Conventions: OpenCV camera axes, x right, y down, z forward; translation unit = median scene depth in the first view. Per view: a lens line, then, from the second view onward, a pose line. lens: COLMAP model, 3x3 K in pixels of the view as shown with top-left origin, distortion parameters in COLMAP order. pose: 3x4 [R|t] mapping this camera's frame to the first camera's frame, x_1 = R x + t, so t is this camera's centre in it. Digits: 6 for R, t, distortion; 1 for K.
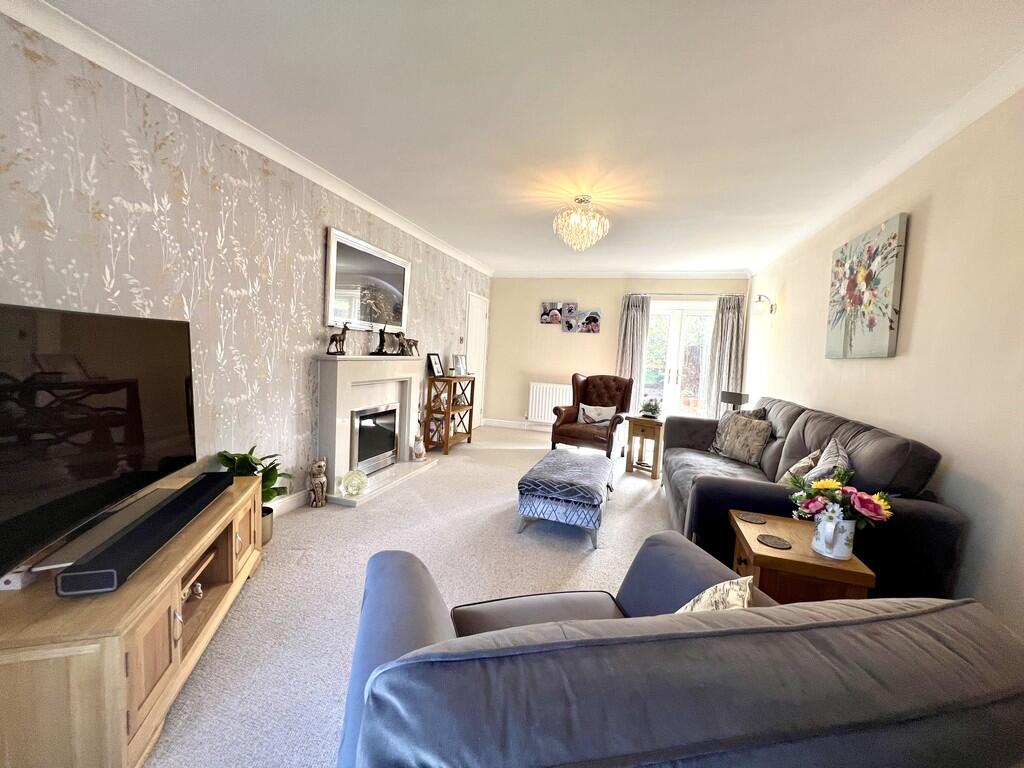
lens RADIAL K [[409.2, 0, 512.0], [0, 409.2, 384.0], [0, 0, 1]] dist [0.004698, -0.000036]
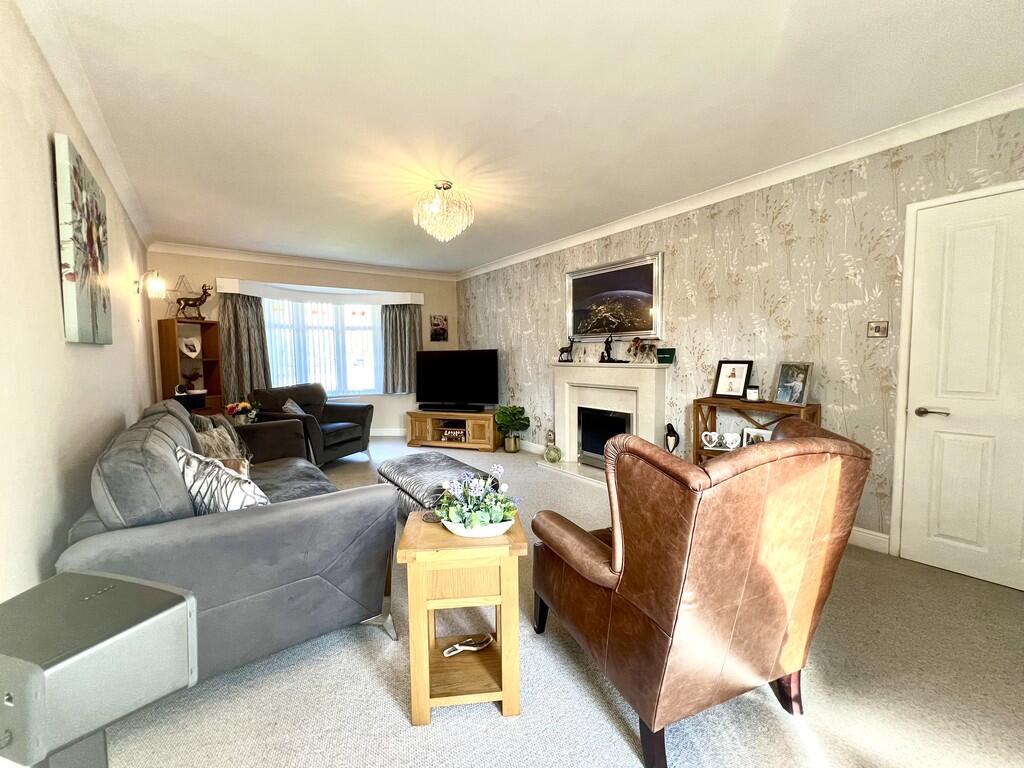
lens RADIAL K [[409.2, 0, 512.0], [0, 409.2, 384.0], [0, 0, 1]] dist [0.004698, -0.000036]
pose [[-0.573894, 0.016246, -0.818768, 0.701963], [-0.079844, 0.993930, 0.075687, -0.077788], [0.815028, 0.108810, -0.569114, 1.432254]]
